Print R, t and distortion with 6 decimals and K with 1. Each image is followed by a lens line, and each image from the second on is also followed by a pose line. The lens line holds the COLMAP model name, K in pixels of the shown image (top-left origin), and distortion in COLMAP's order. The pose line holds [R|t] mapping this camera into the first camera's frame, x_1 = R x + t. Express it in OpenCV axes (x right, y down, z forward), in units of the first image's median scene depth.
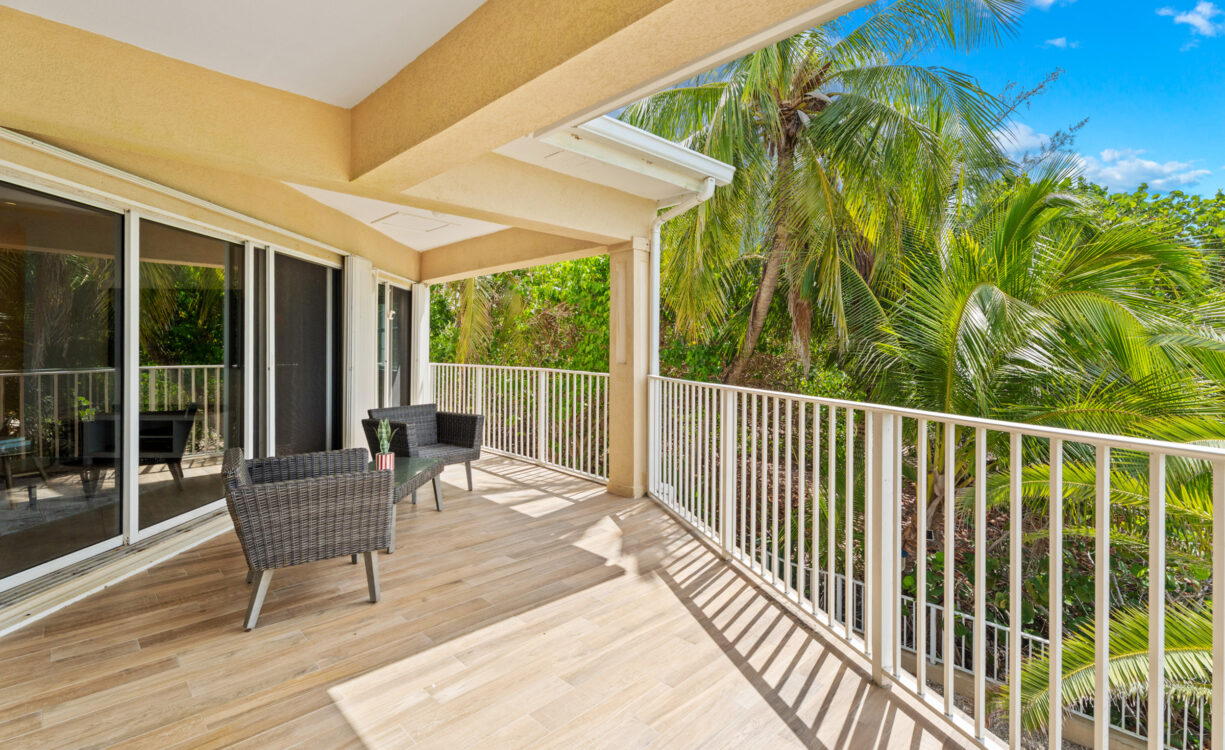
lens RADIAL K [[575.6, 0, 620.2], [0, 575.6, 368.0], [0, 0, 1]] dist [-0.000800, -0.000340]
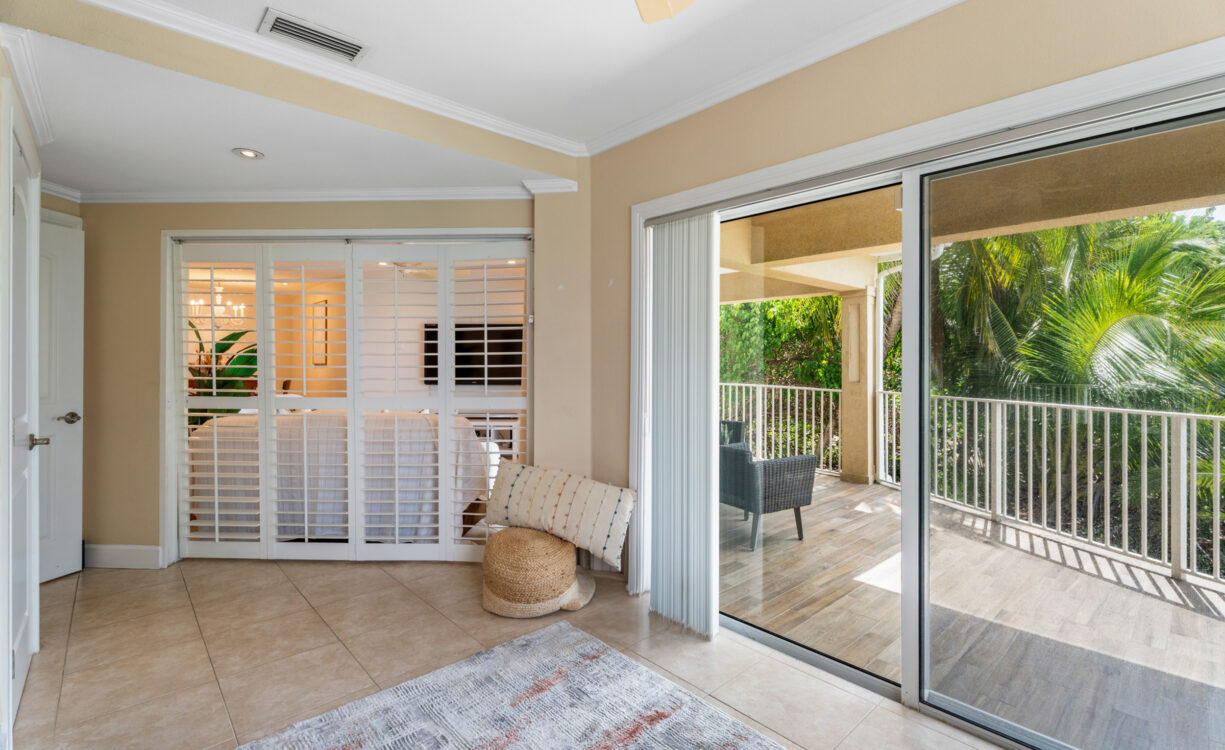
lens RADIAL K [[557.9, 0, 615.7], [0, 557.9, 378.9], [0, 0, 1]] dist [-0.000743, -0.000457]
pose [[0.998785, -0.004524, -0.049081, -0.420406], [0.004282, 0.999978, -0.005044, -0.009563], [0.049103, 0.004828, 0.998782, -0.260513]]
